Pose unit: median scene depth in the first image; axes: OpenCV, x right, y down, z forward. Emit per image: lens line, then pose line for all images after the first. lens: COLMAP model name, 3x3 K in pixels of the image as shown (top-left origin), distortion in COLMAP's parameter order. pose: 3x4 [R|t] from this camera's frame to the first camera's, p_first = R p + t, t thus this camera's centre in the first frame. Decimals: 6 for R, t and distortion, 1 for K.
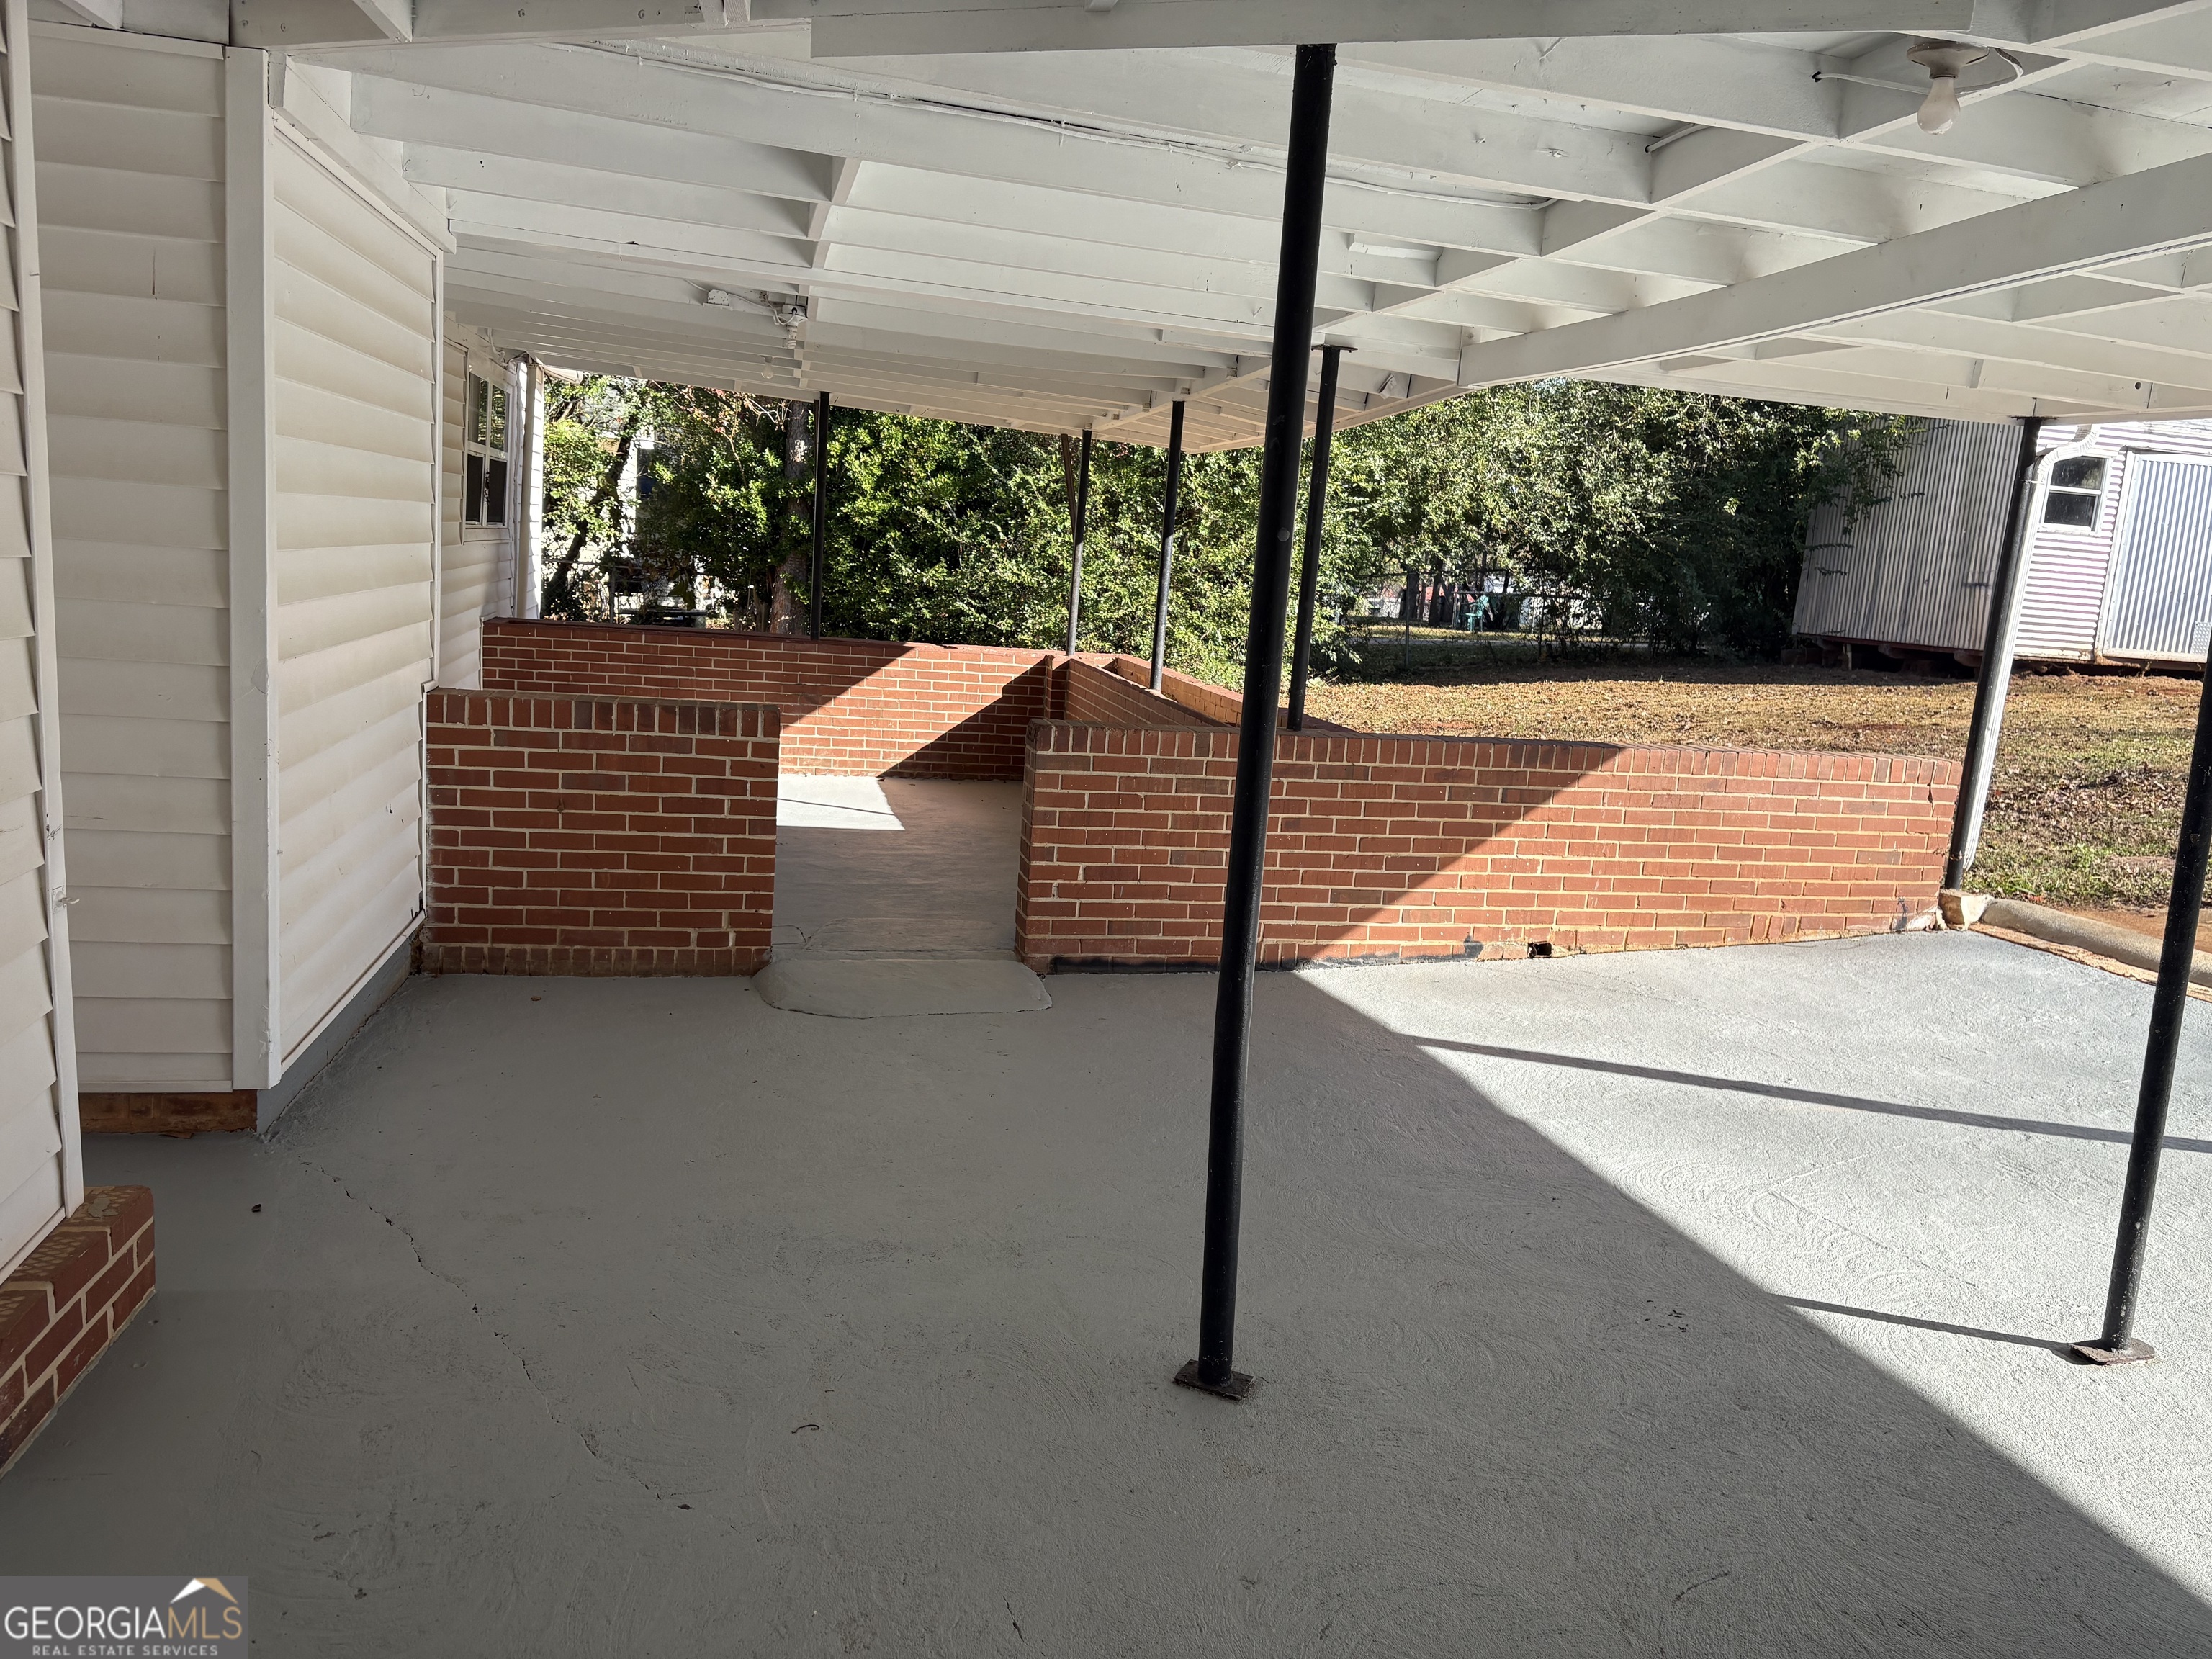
lens RADIAL K [[1730.0, 0, 1106.0], [0, 1730.0, 829.5], [0, 0, 1]] dist [0.077887, -0.052733]
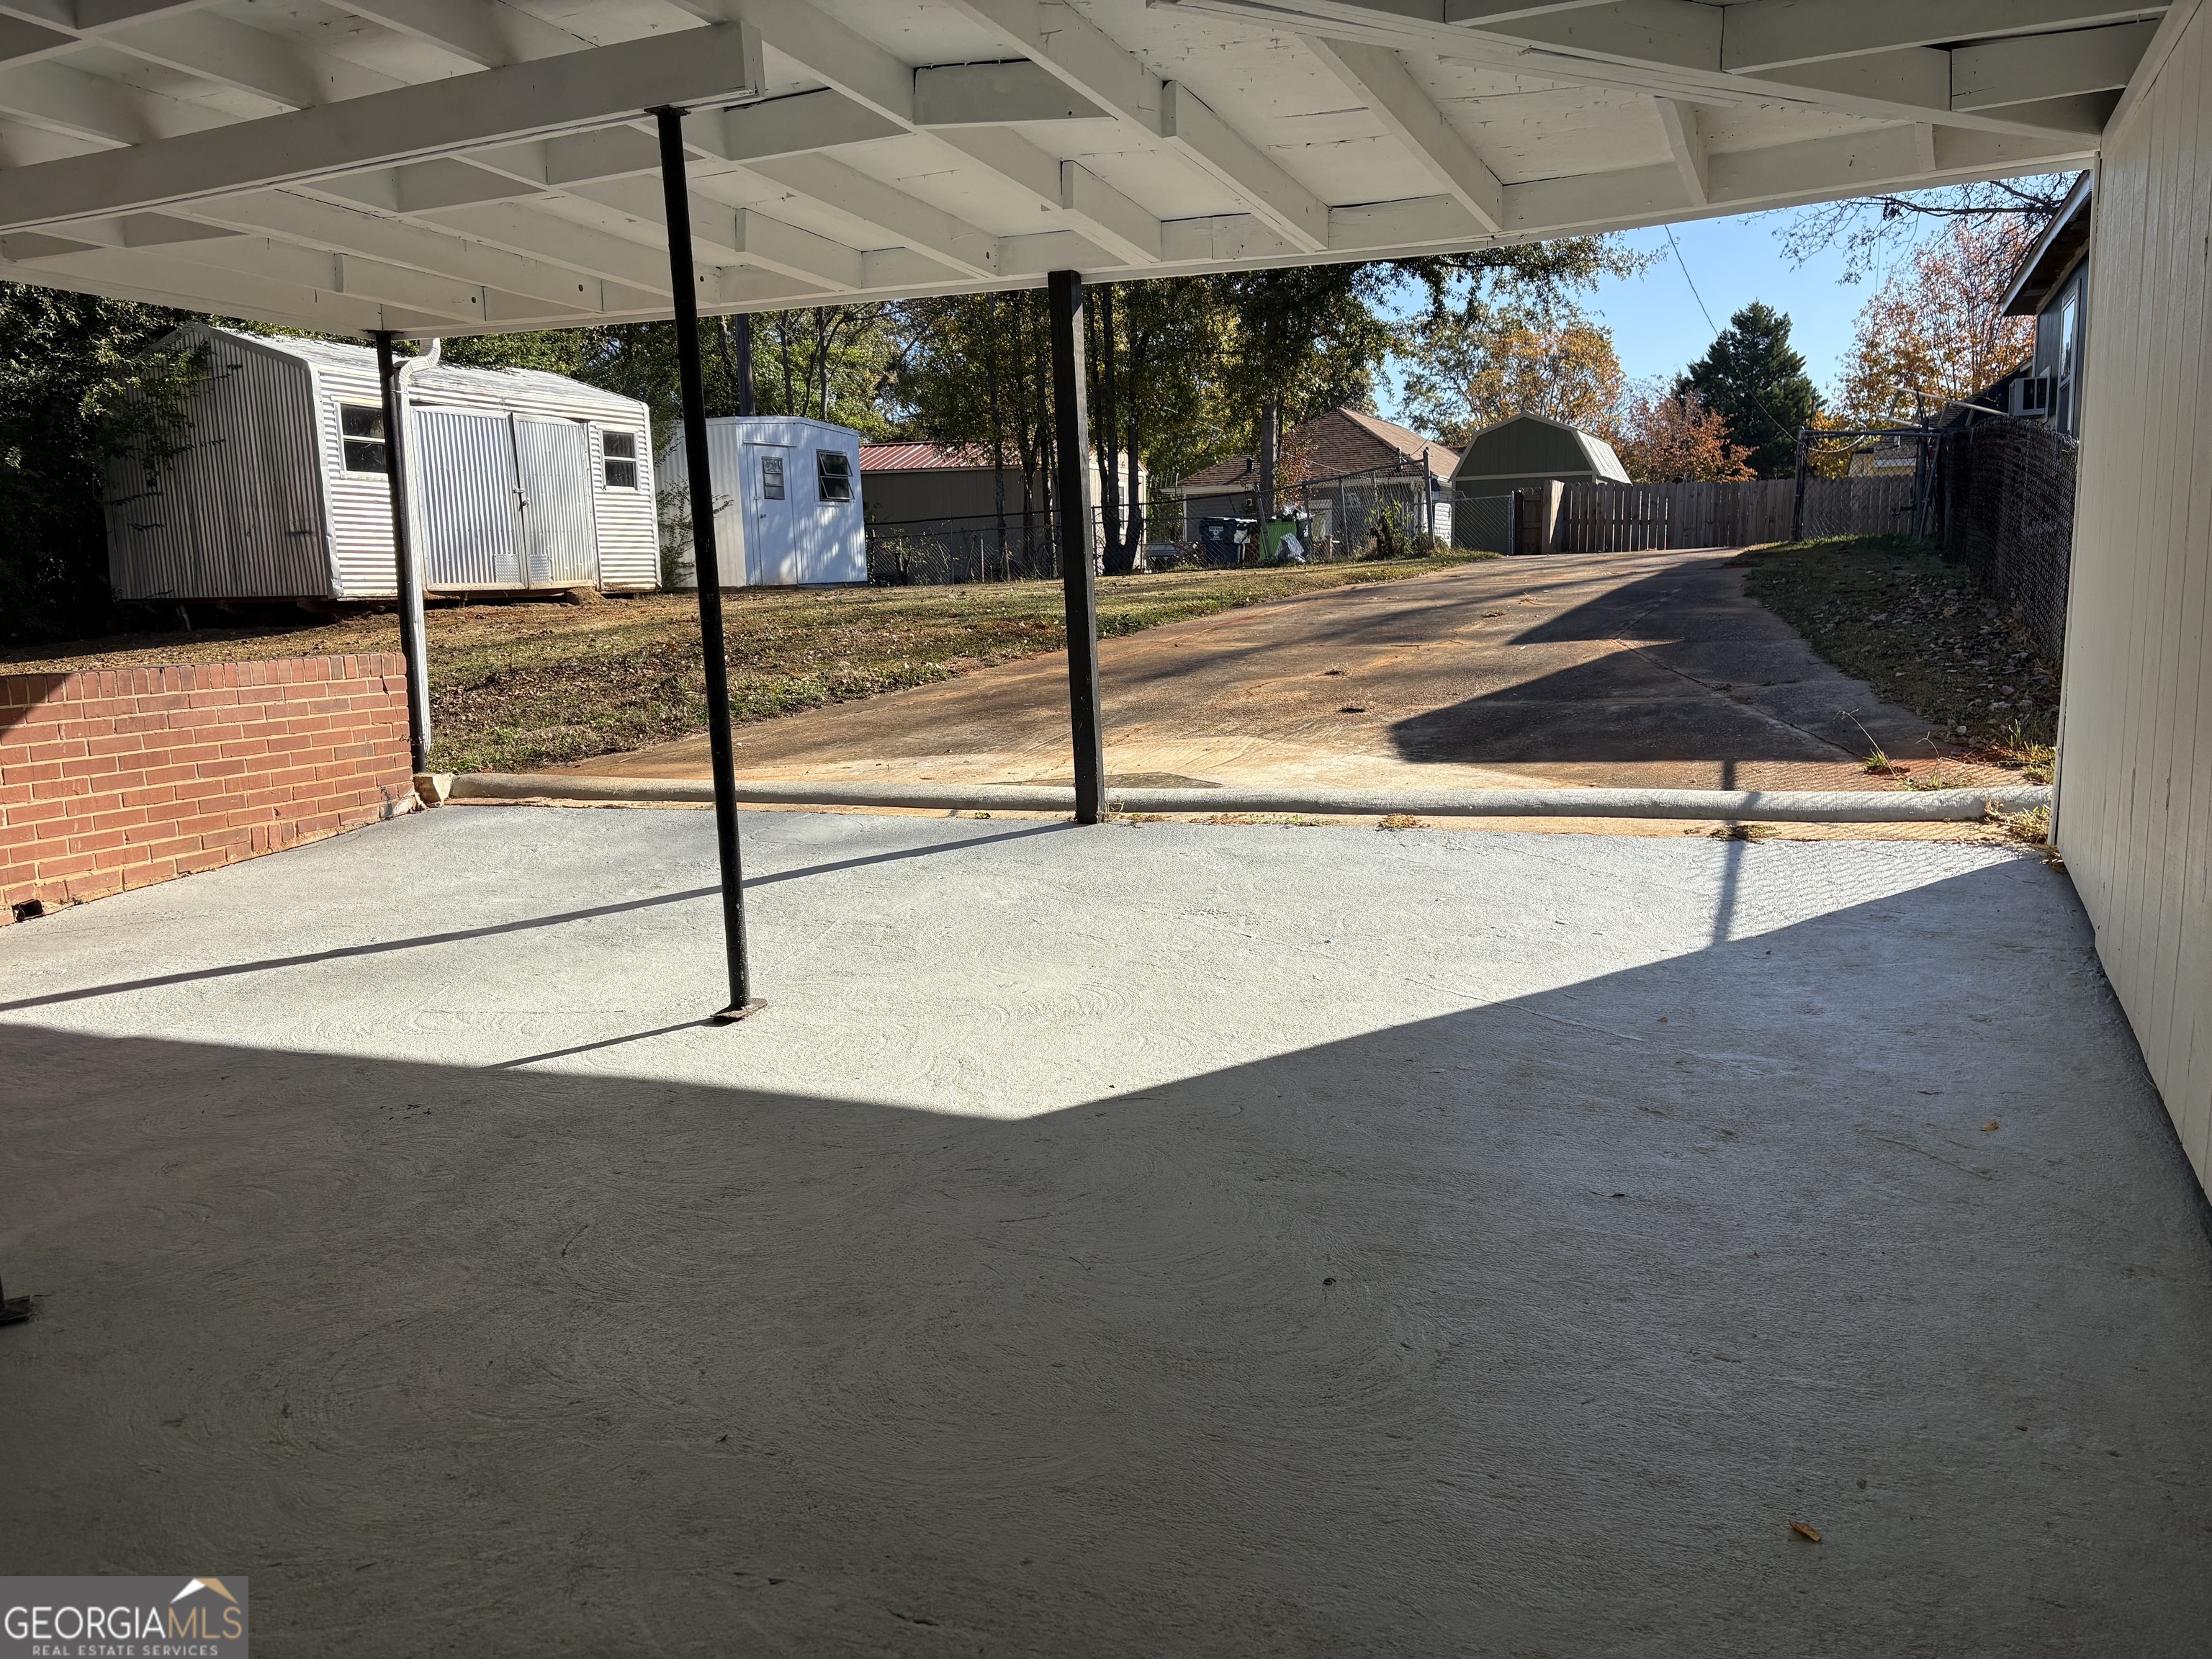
lens RADIAL K [[1676.0, 0, 1106.0], [0, 1676.0, 829.5], [0, 0, 1]] dist [0.226430, -0.245238]
pose [[0.608381, -0.210908, 0.765108, -0.093506], [0.202688, 0.973364, 0.107147, 0.043055], [-0.767326, 0.089892, 0.634925, -0.001964]]
